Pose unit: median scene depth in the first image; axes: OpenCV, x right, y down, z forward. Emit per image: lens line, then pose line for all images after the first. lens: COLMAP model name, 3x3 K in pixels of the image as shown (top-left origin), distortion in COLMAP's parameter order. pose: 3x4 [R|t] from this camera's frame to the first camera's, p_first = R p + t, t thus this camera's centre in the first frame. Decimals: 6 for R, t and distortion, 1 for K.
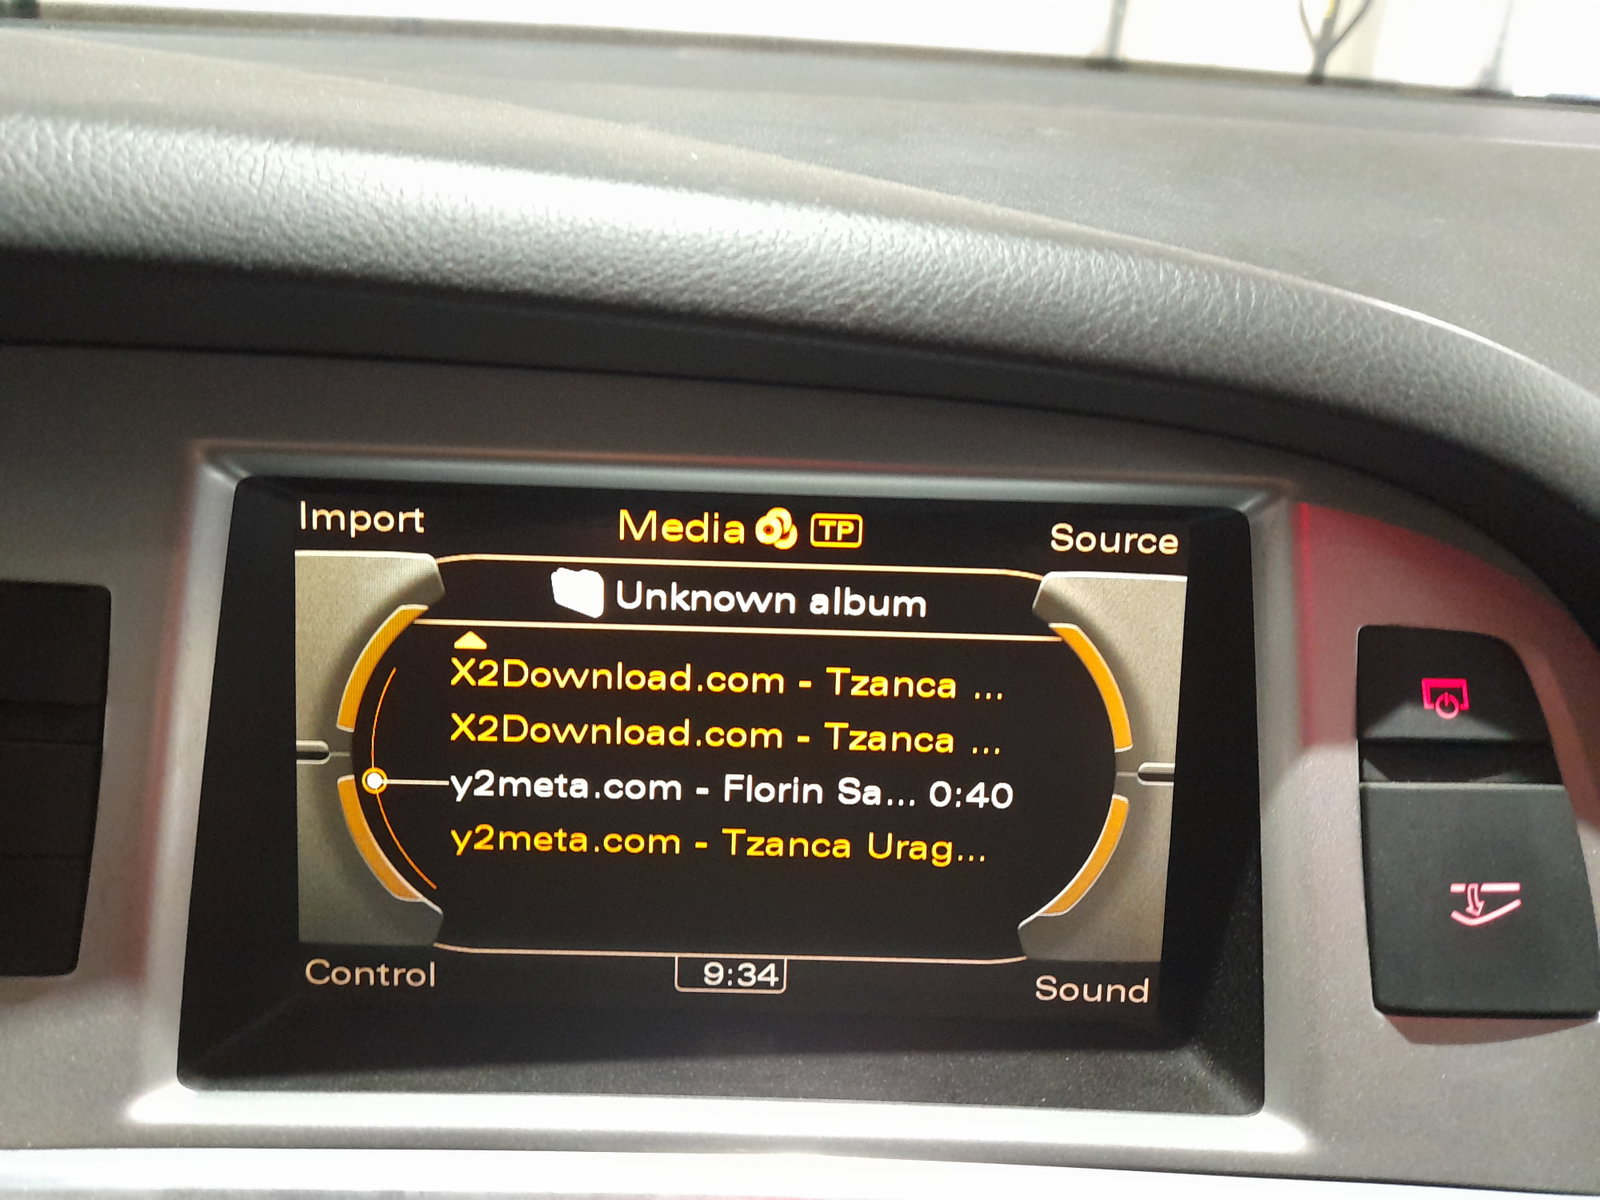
lens RADIAL K [[1179.1, 0, 791.5], [0, 1179.1, 592.6], [0, 0, 1]] dist [0.027305, -0.041774]
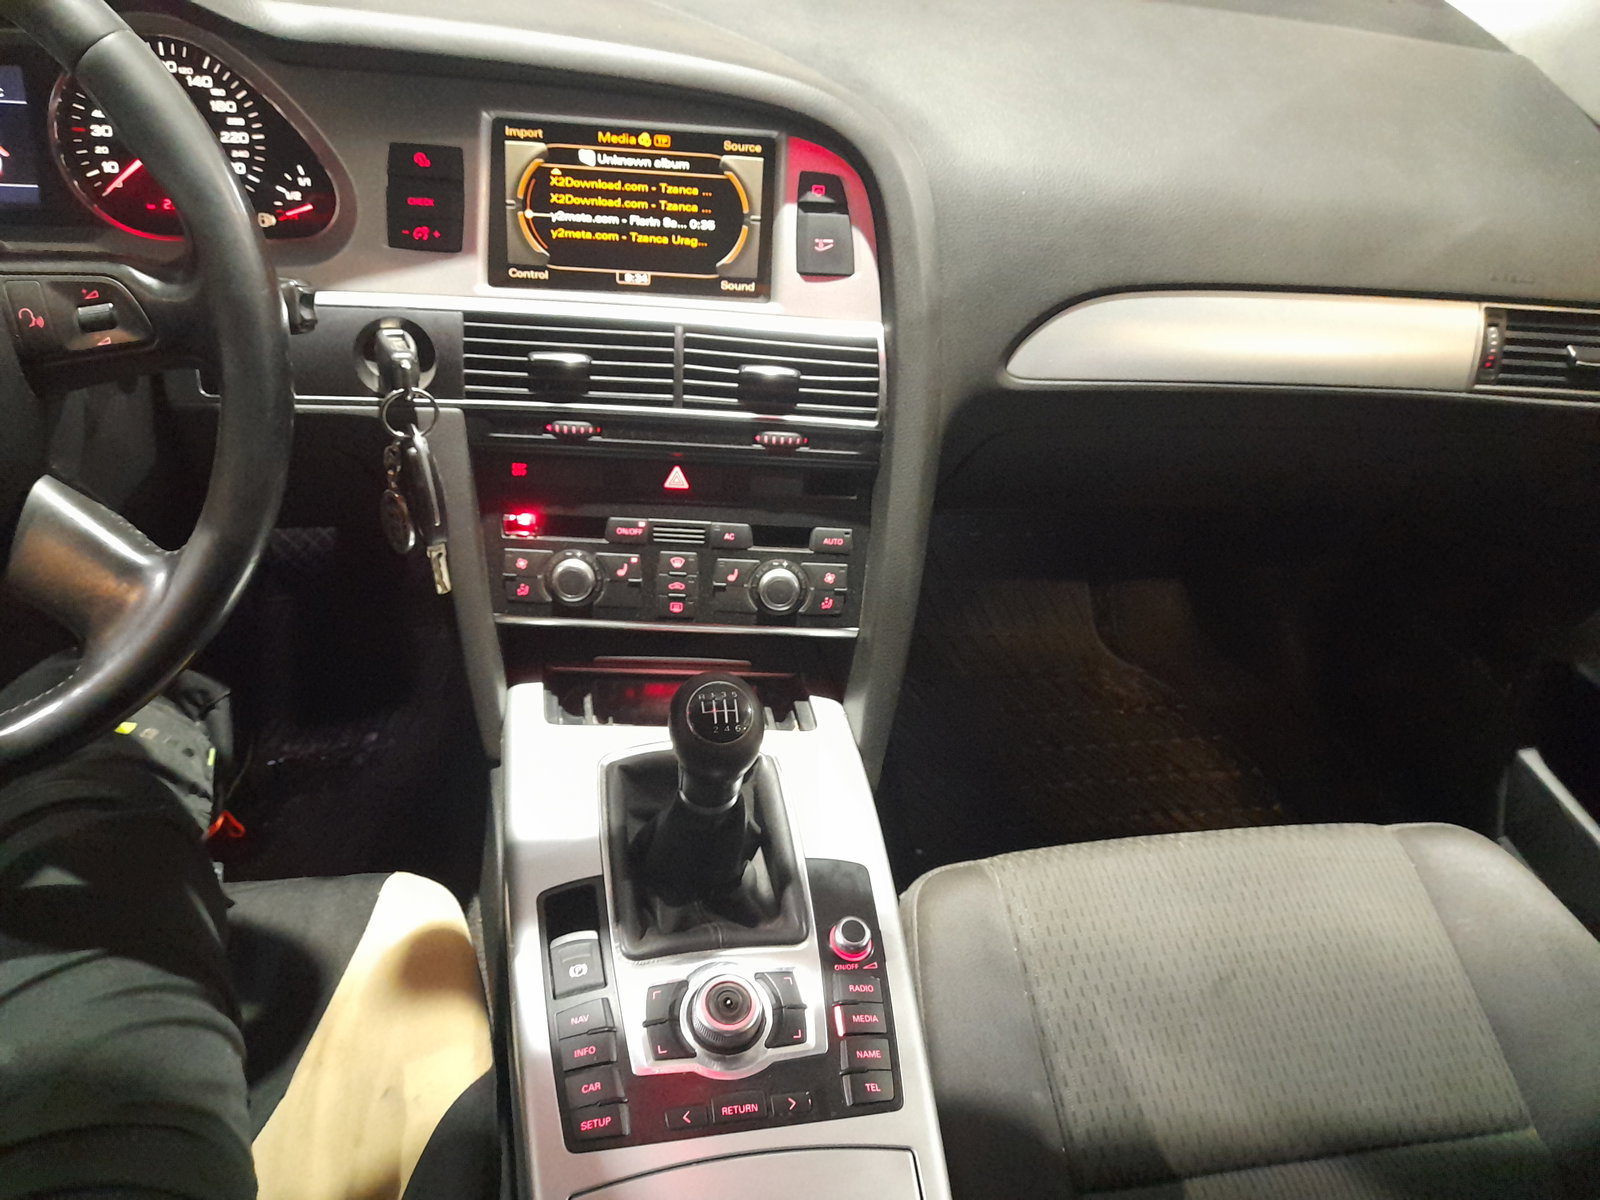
lens RADIAL K [[1179.1, 0, 799.6], [0, 1179.1, 613.4], [0, 0, 1]] dist [0.027305, -0.041774]
pose [[0.998353, 0.012625, 0.055968, 0.260968], [-0.026167, 0.968319, 0.248340, 0.412480], [-0.051060, -0.249396, 0.967055, -2.693705]]
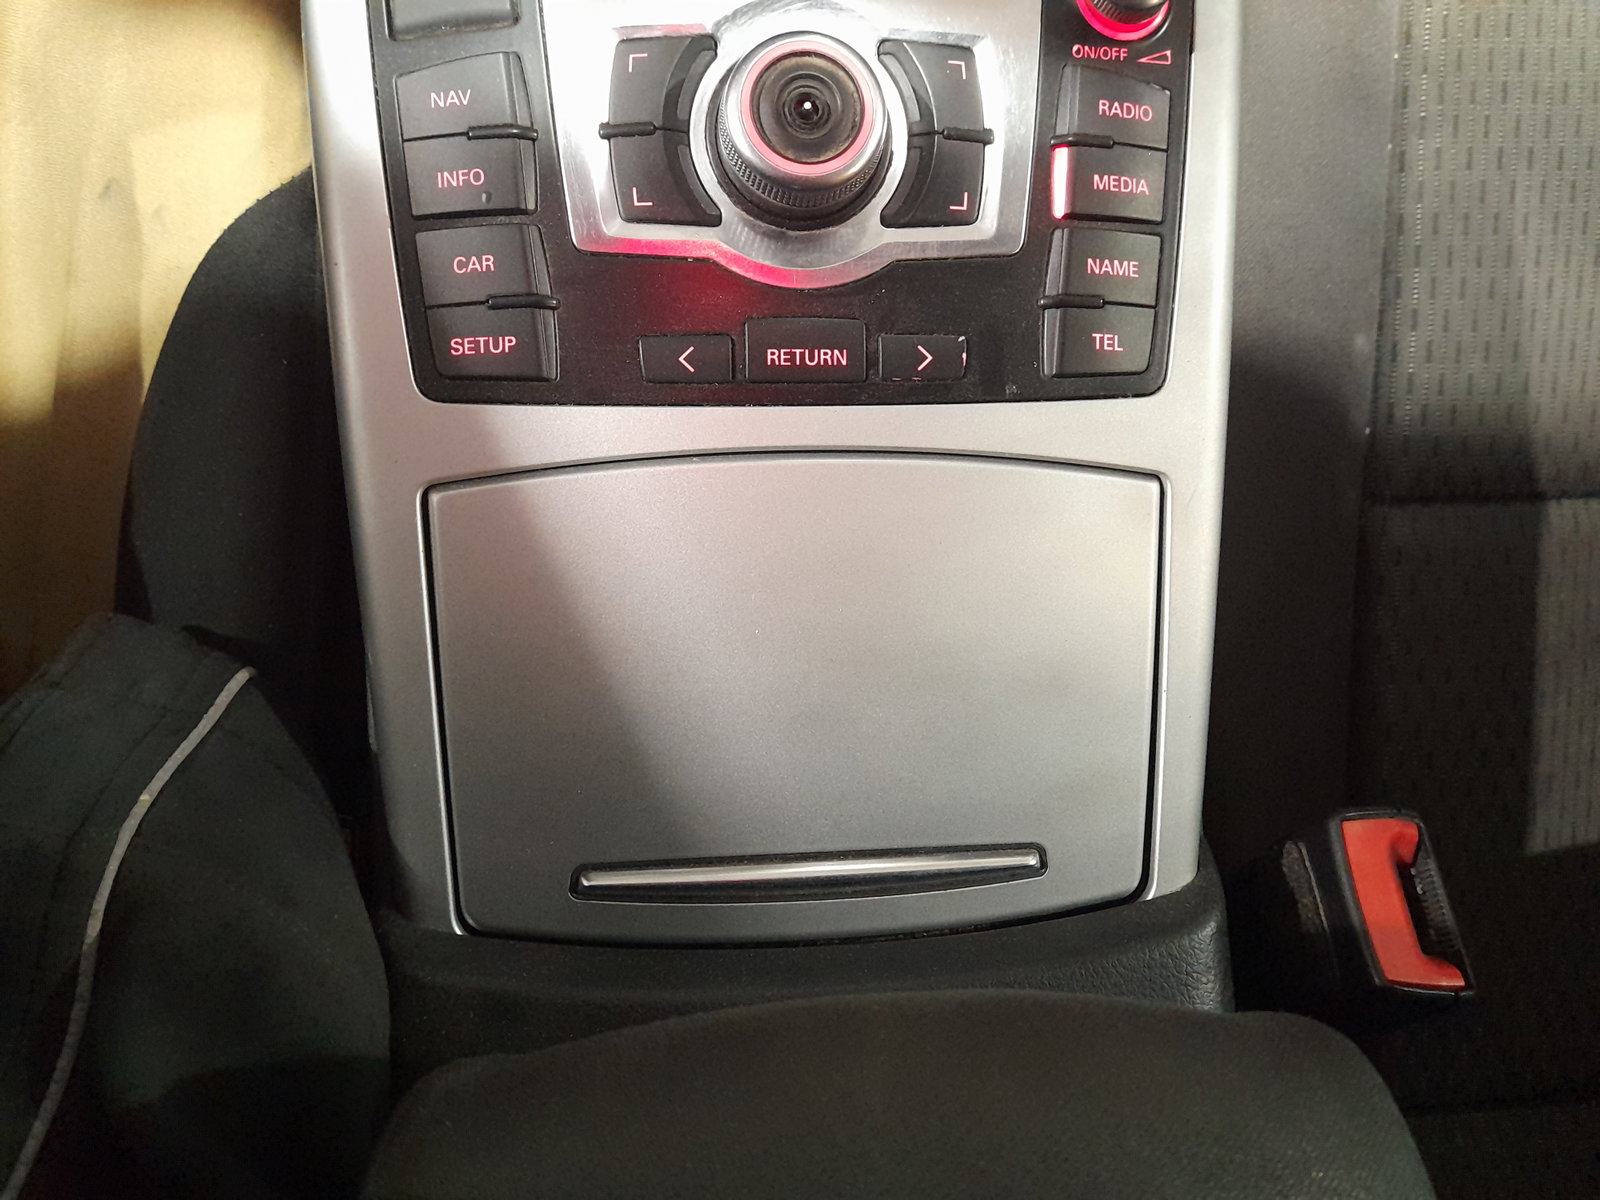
lens RADIAL K [[1179.1, 0, 800.5], [0, 1179.1, 590.3], [0, 0, 1]] dist [0.027305, -0.041774]
pose [[0.992721, 0.116769, 0.029499, 0.276634], [-0.088301, 0.539095, 0.837604, 1.363037], [0.081904, -0.834111, 0.545481, -1.117201]]
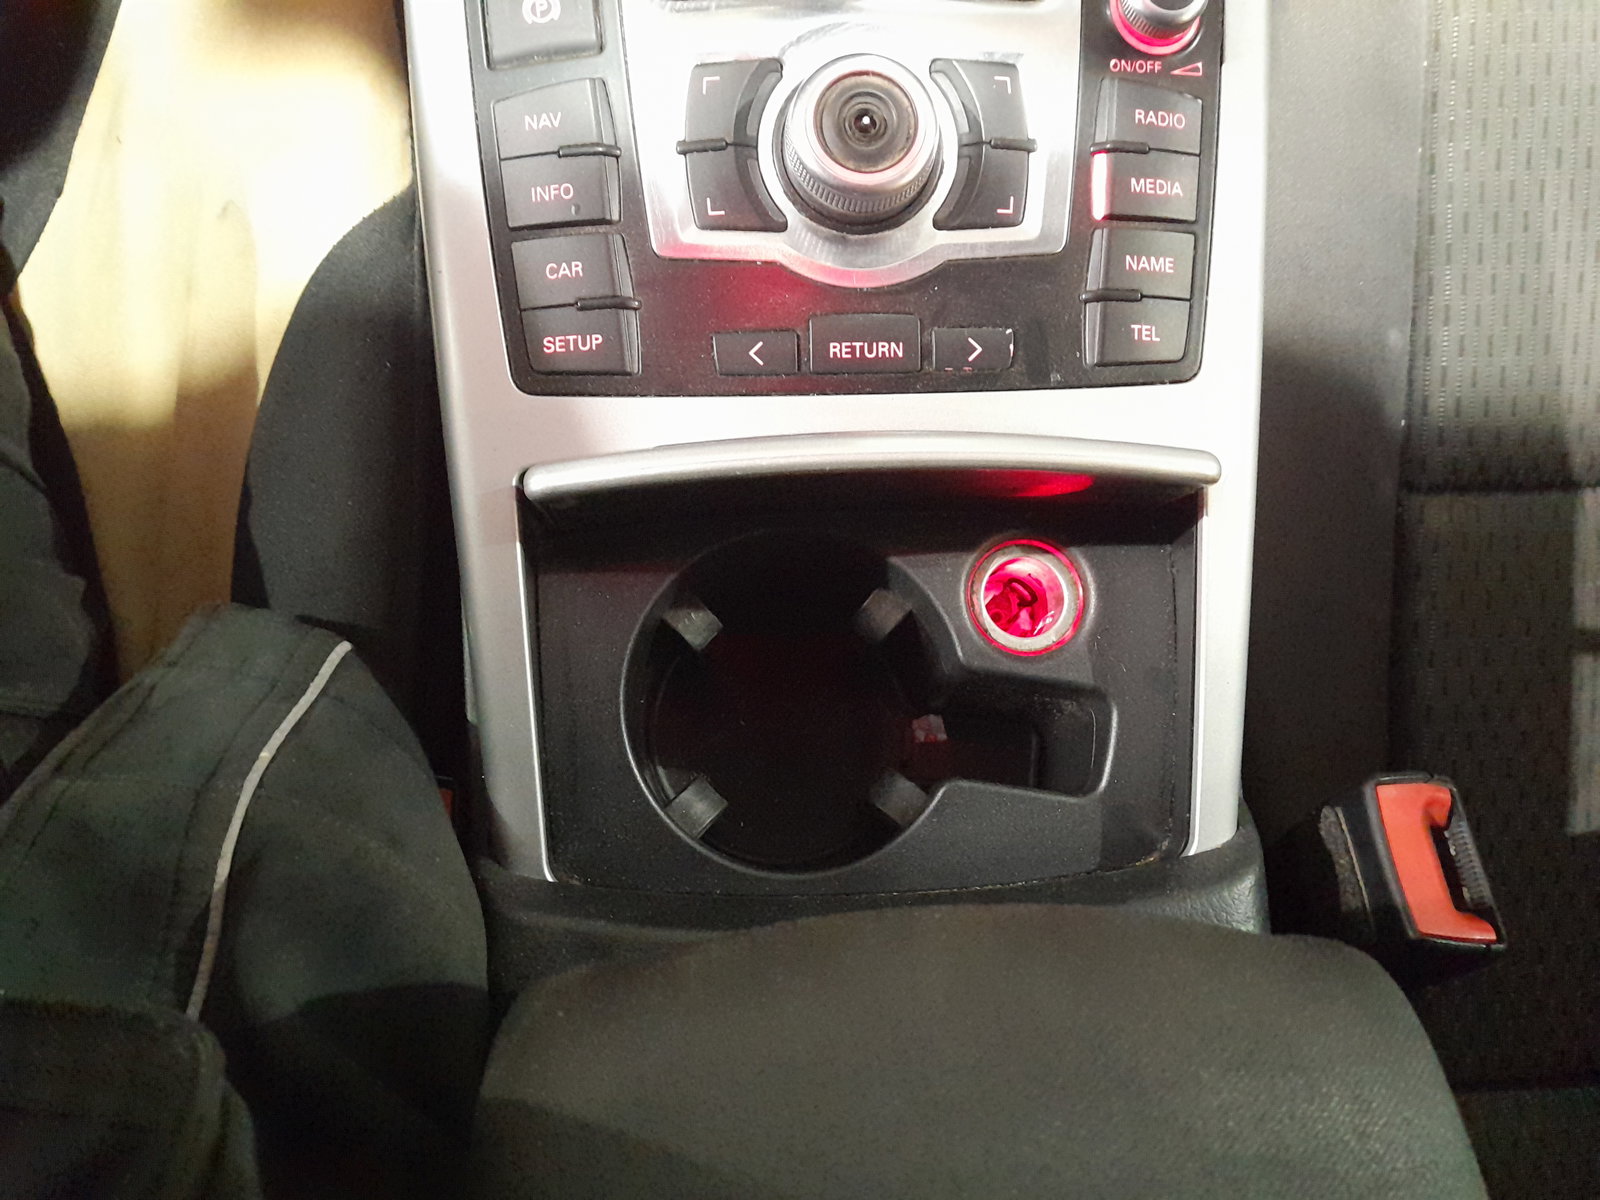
lens RADIAL K [[1179.1, 0, 798.4], [0, 1179.1, 588.1], [0, 0, 1]] dist [0.027305, -0.041774]
pose [[0.993679, 0.111532, -0.012724, 0.261412], [-0.051616, 0.554607, 0.830510, 1.300818], [0.099685, -0.824604, 0.556858, -1.223339]]
